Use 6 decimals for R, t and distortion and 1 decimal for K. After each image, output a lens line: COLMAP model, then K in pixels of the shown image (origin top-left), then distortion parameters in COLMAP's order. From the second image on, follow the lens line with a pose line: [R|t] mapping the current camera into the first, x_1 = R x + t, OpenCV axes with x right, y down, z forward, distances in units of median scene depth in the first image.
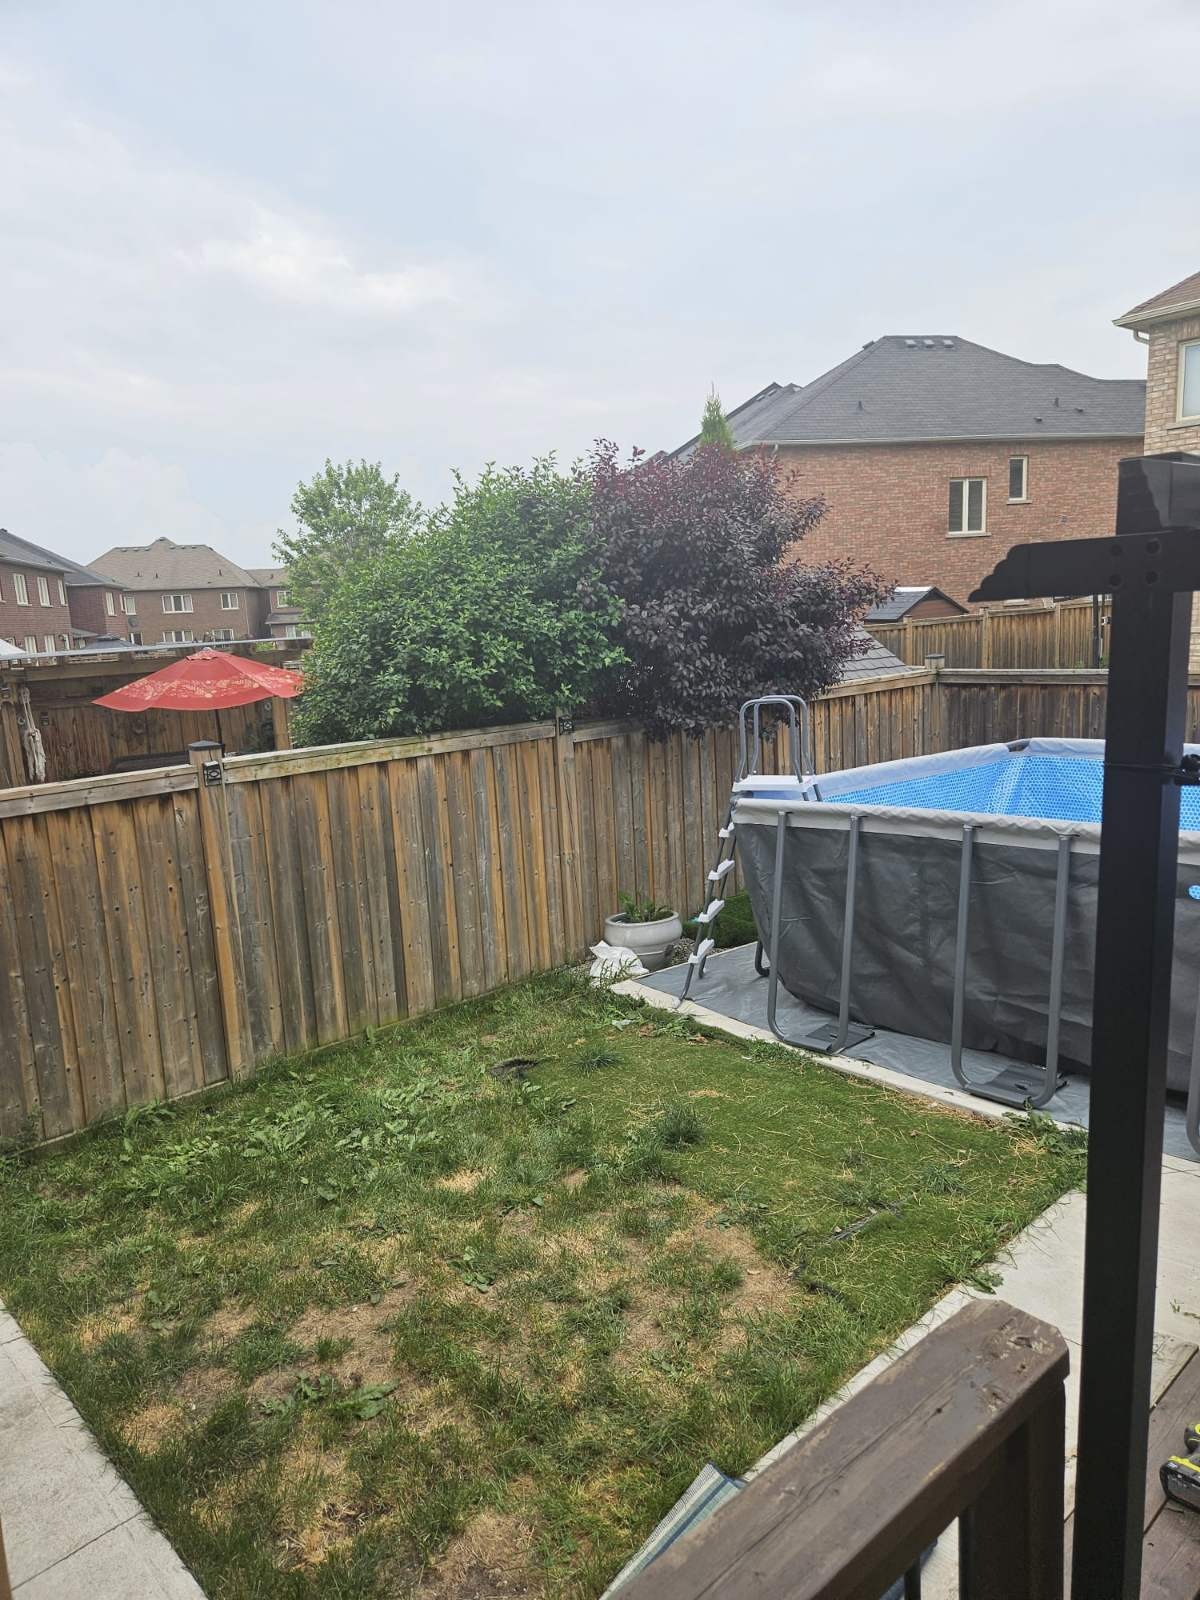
lens RADIAL K [[1078.5, 0, 600.0], [0, 1078.5, 800.0], [0, 0, 1]] dist [0.090357, -0.064609]
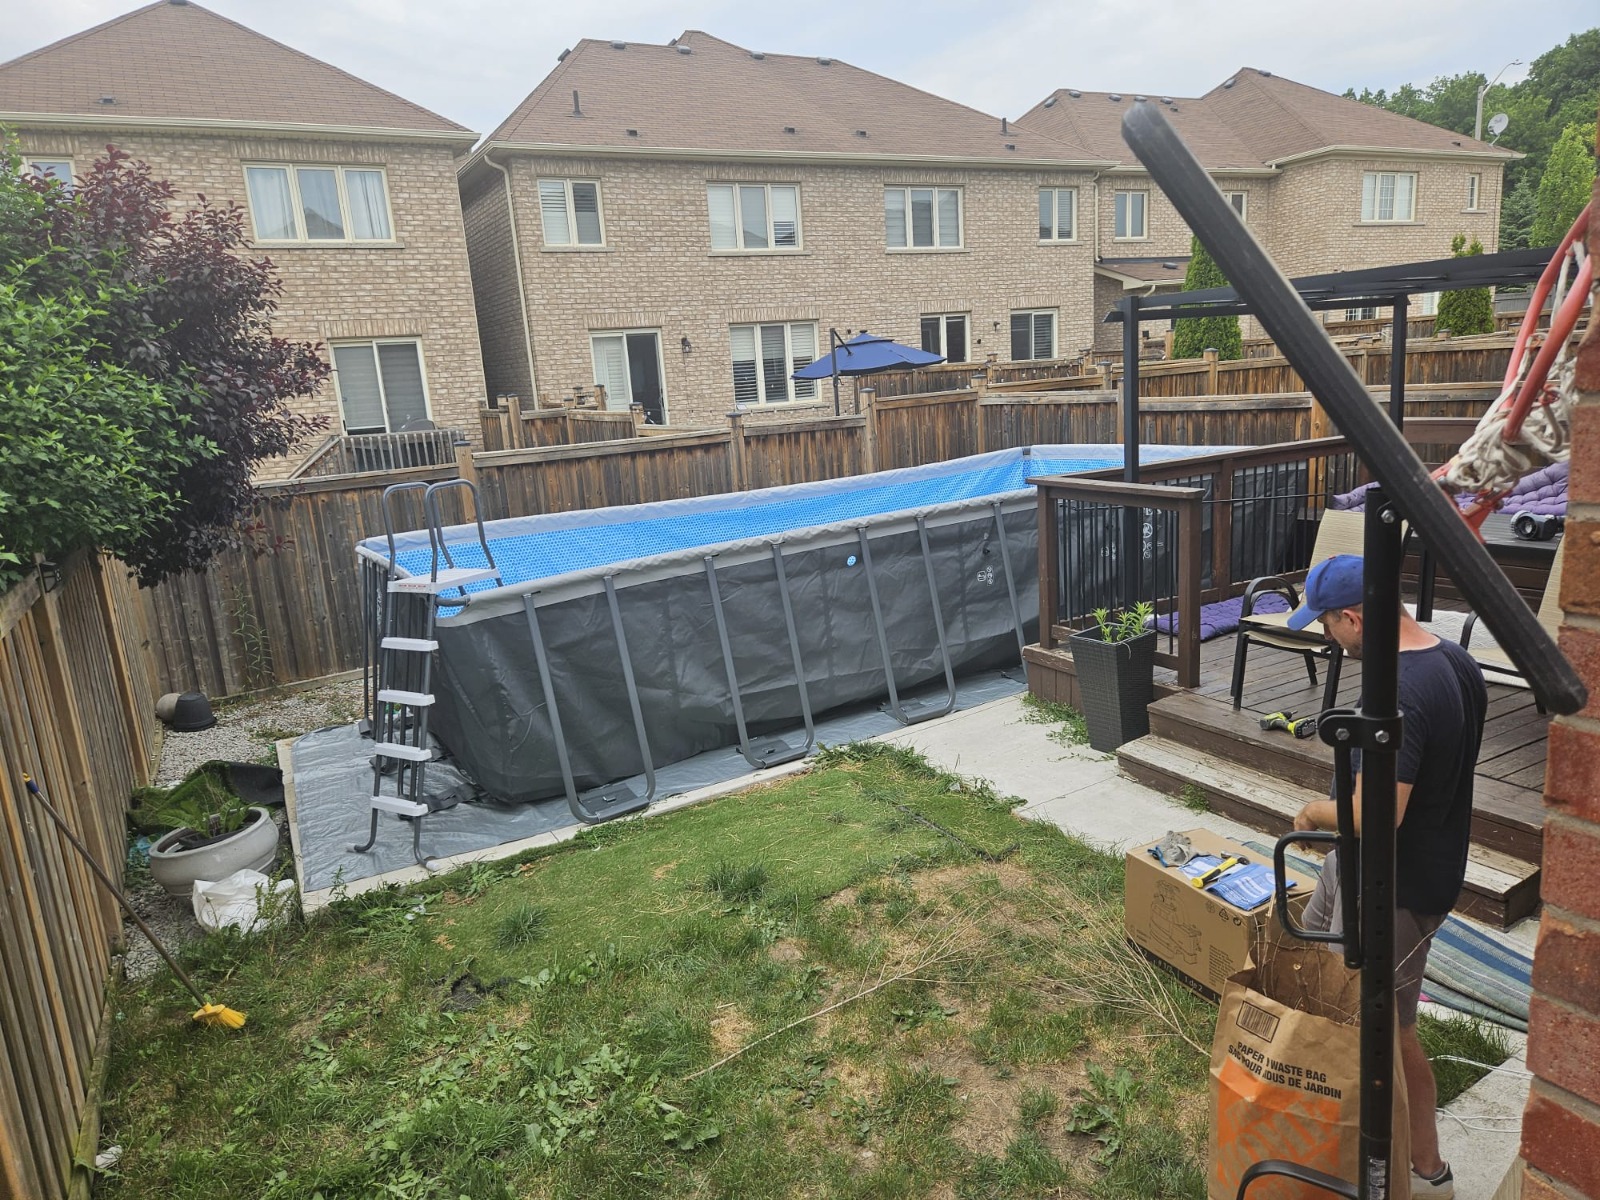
lens RADIAL K [[1078.5, 0, 800.0], [0, 1078.5, 600.0], [0, 0, 1]] dist [0.090357, -0.064609]
pose [[0.223529, -0.168056, 0.960100, -0.776698], [0.232805, 0.965719, 0.114839, -0.042467], [-0.946486, 0.197847, 0.254991, 0.617014]]
